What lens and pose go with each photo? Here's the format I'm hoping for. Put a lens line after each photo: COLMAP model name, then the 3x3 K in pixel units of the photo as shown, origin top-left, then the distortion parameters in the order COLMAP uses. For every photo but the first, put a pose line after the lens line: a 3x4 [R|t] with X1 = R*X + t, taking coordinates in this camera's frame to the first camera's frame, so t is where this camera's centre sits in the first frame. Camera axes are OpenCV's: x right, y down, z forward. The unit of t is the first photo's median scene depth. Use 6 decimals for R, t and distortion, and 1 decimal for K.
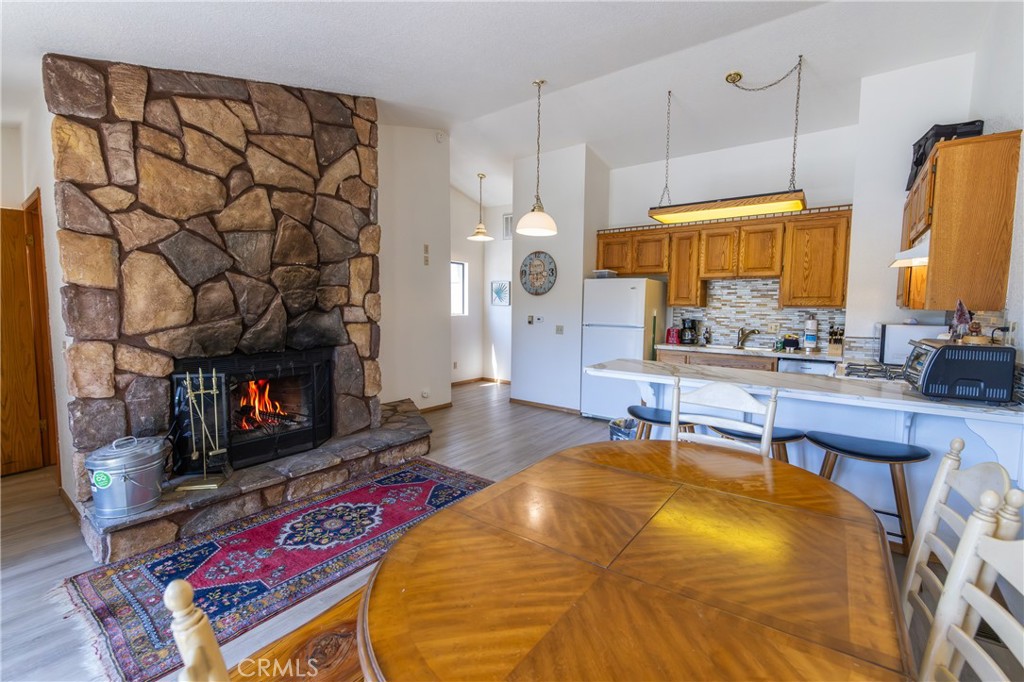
lens RADIAL K [[443.7, 0, 510.2], [0, 443.7, 340.2], [0, 0, 1]] dist [-0.002299, -0.000018]
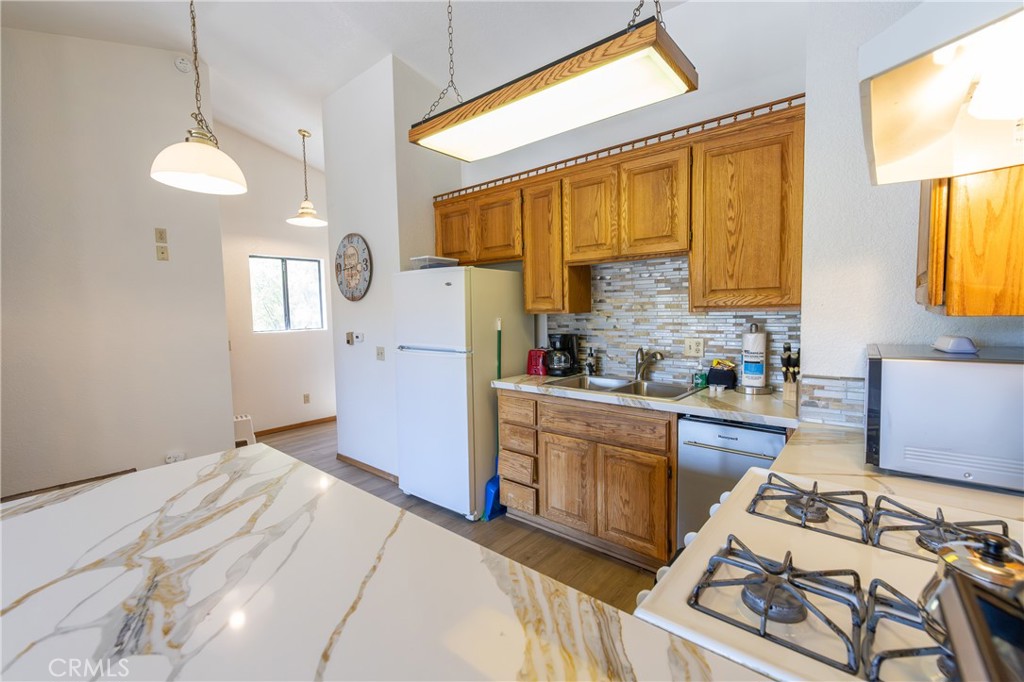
lens RADIAL K [[443.7, 0, 513.6], [0, 443.7, 339.6], [0, 0, 1]] dist [-0.002299, -0.000018]
pose [[0.998374, -0.028340, -0.049464, 0.399919], [0.027911, 0.999567, -0.009351, -0.038746], [0.049708, 0.007955, 0.998732, 0.441209]]
